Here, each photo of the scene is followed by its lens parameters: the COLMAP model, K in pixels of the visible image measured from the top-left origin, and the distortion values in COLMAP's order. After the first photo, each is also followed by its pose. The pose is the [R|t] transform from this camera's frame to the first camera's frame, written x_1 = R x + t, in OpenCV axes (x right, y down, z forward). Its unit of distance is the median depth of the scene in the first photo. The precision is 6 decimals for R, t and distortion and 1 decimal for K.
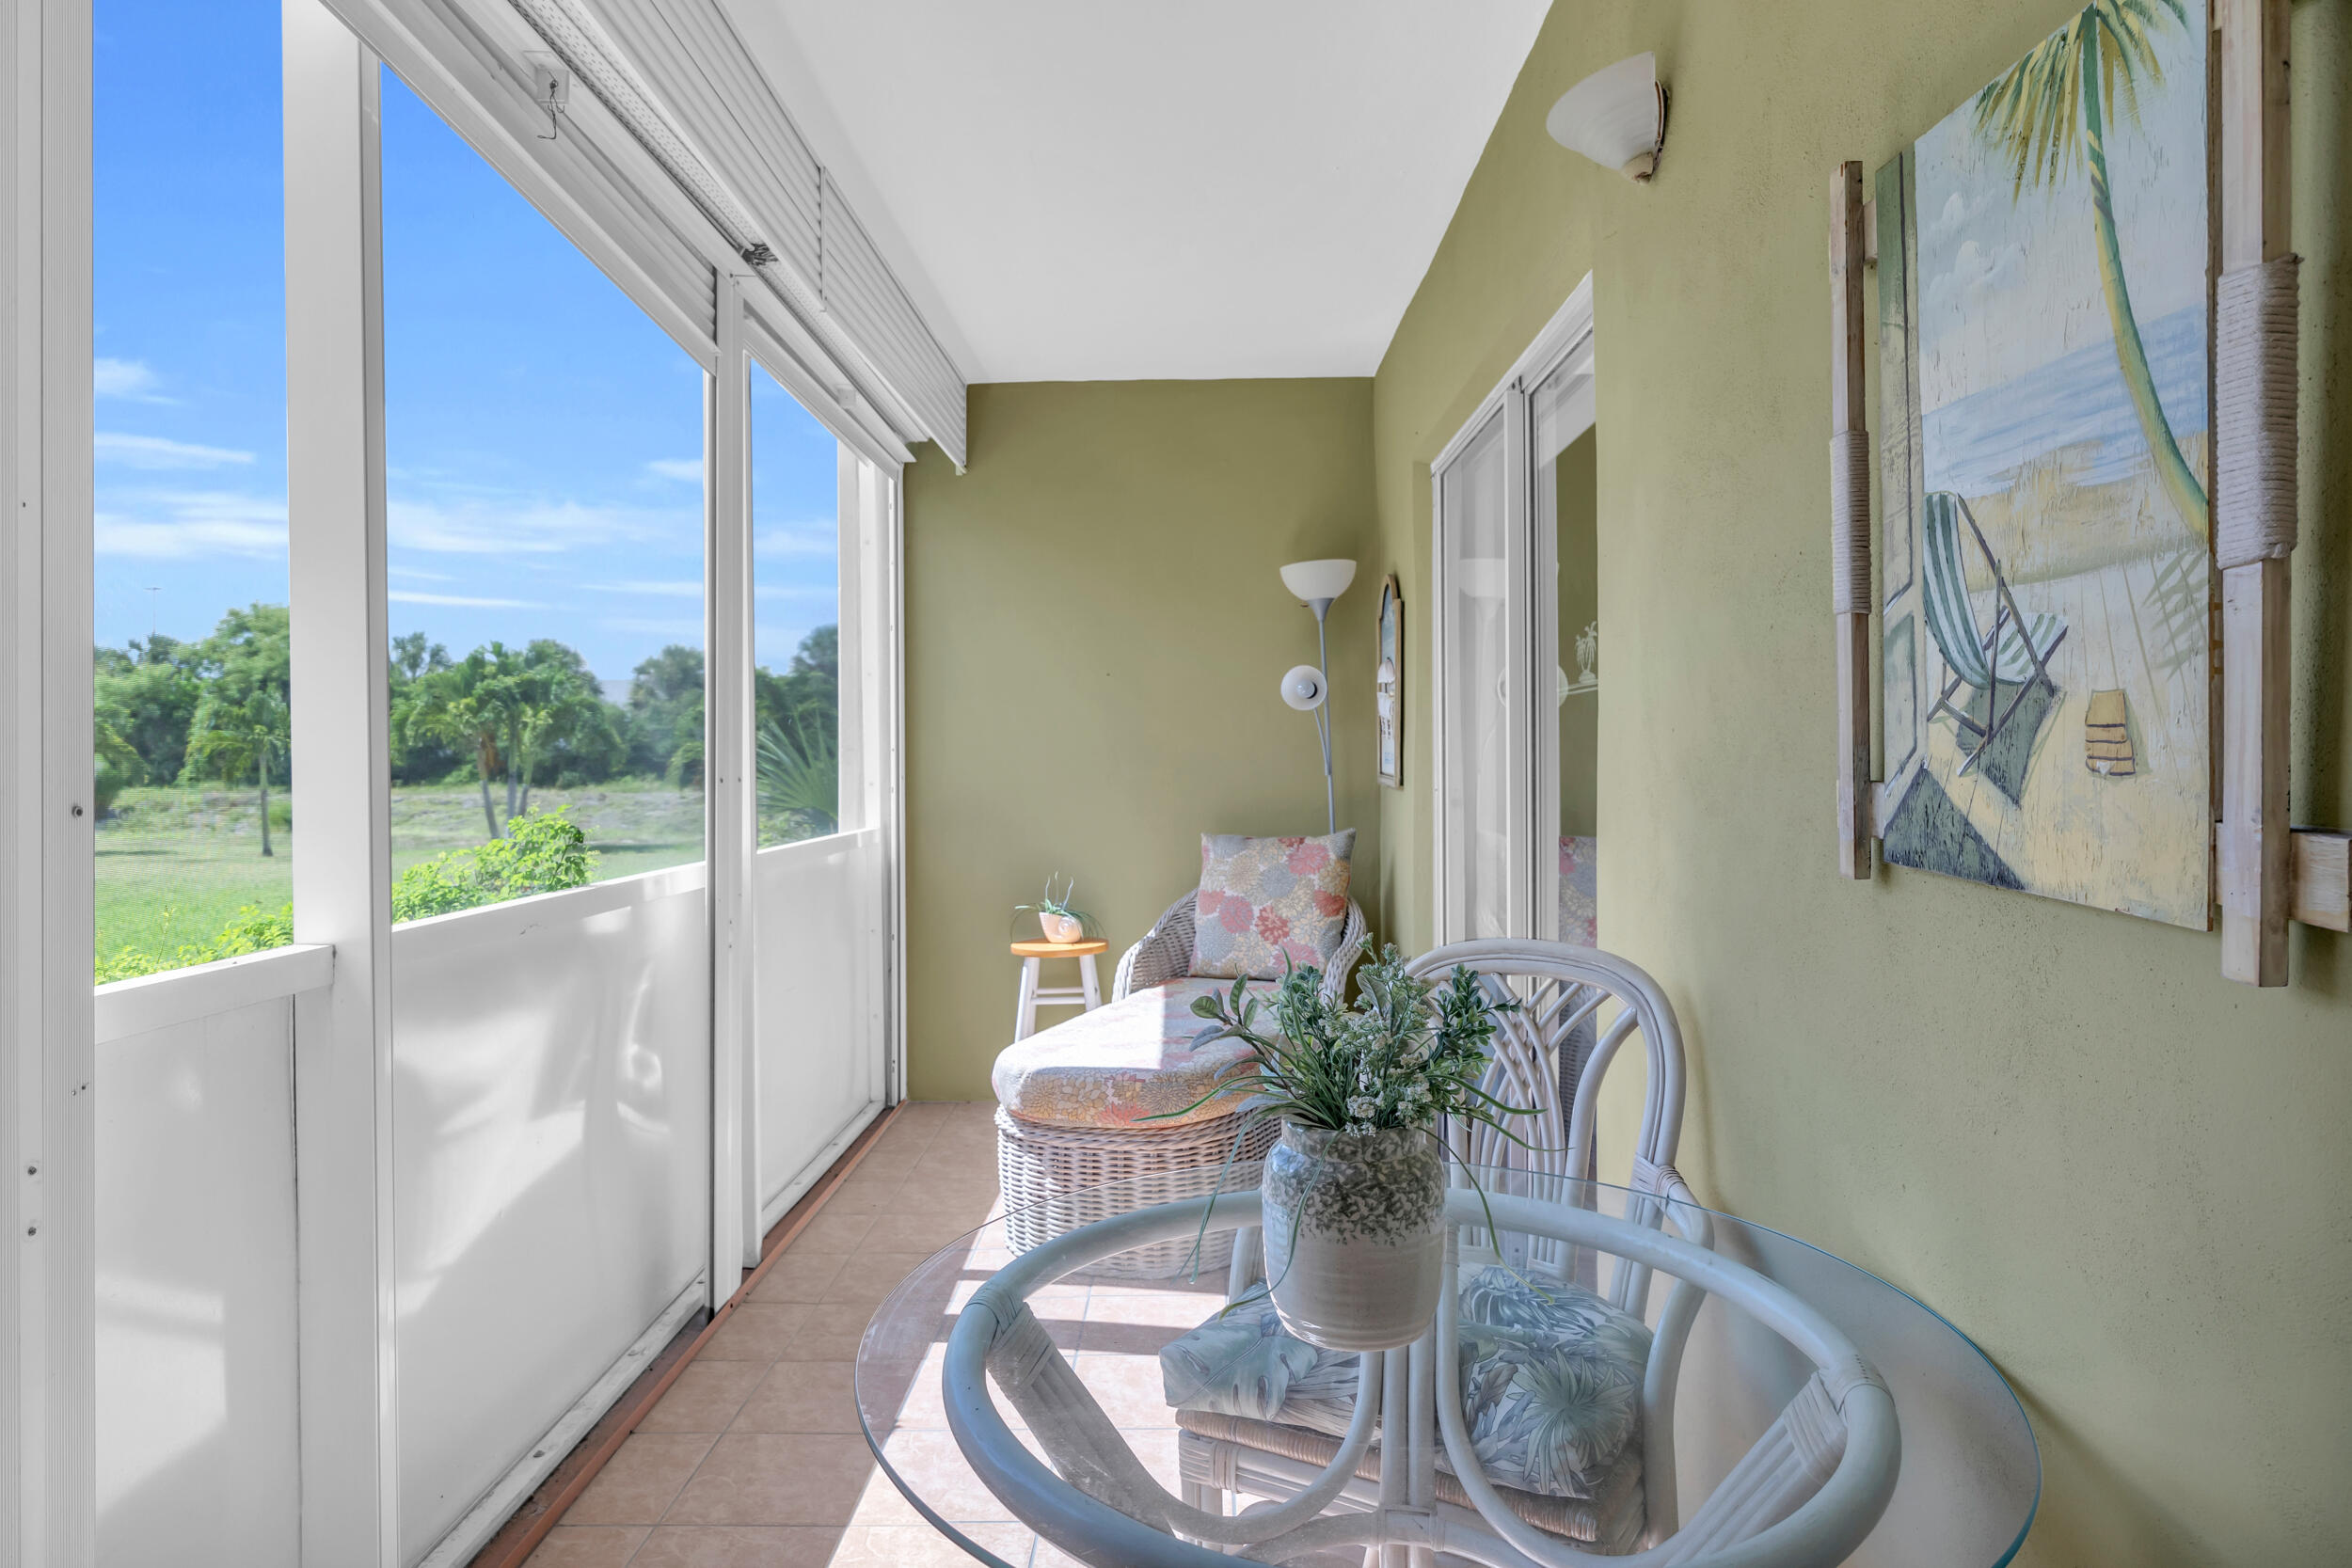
lens RADIAL K [[1388.9, 0, 1177.7], [0, 1388.9, 760.3], [0, 0, 1]] dist [-0.001382, -0.000344]
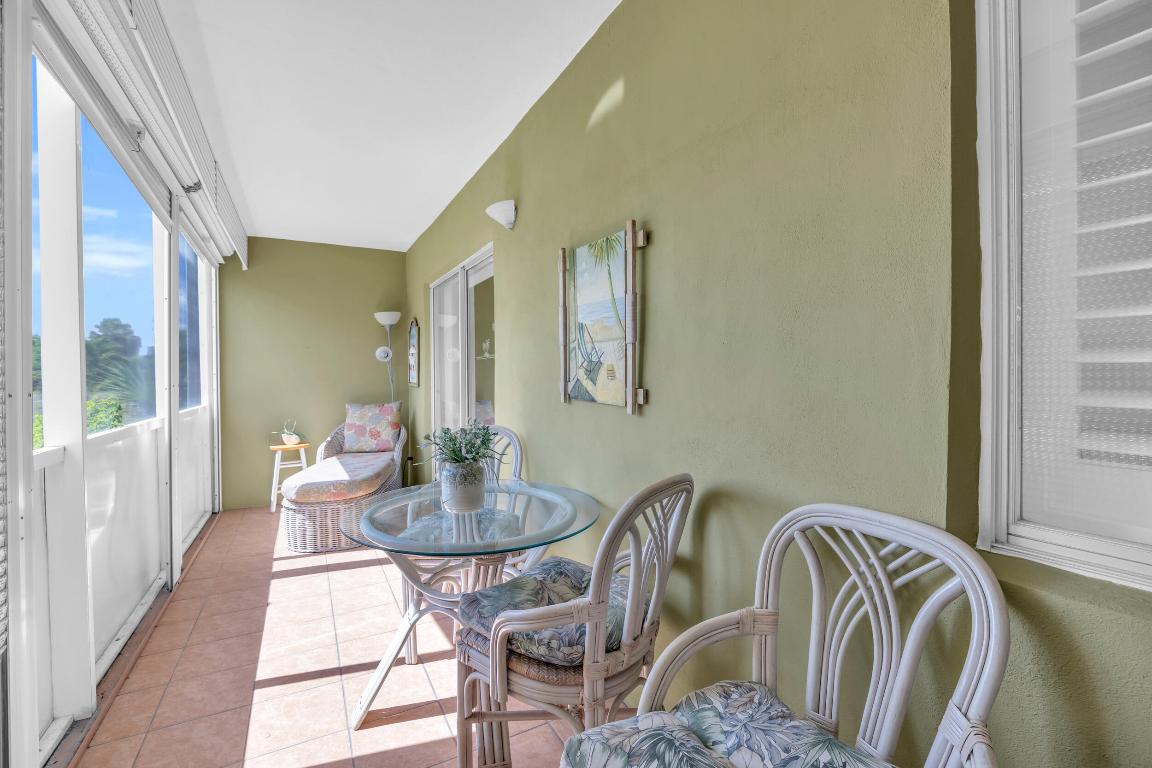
lens RADIAL K [[486.7, 0, 575.3], [0, 486.7, 383.6], [0, 0, 1]] dist [-0.001347, -0.000217]
pose [[0.864477, -0.007349, 0.502619, -0.204889], [0.002227, 0.999939, 0.010790, 0.003009], [-0.502668, -0.008209, 0.864441, -0.292076]]
